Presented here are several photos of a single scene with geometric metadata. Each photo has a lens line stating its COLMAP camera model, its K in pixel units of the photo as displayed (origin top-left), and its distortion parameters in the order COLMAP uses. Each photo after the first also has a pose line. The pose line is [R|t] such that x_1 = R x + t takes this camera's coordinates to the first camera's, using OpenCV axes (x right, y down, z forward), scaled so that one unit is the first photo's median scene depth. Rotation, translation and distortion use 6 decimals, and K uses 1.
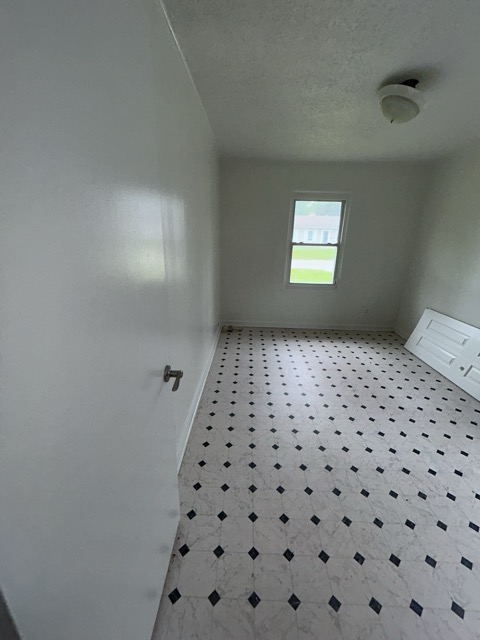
lens RADIAL K [[262.4, 0, 241.7], [0, 262.4, 318.8], [0, 0, 1]] dist [0.001640, 0.000663]
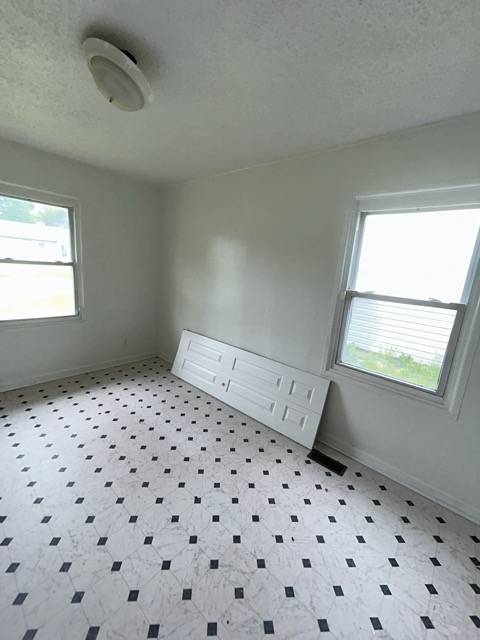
lens RADIAL K [[262.4, 0, 242.1], [0, 262.4, 319.1], [0, 0, 1]] dist [0.001640, 0.000663]
pose [[0.638534, -0.129465, 0.758626, 0.125770], [0.174818, 0.984380, 0.020847, -0.083060], [-0.749475, 0.119310, 0.651193, 0.236562]]
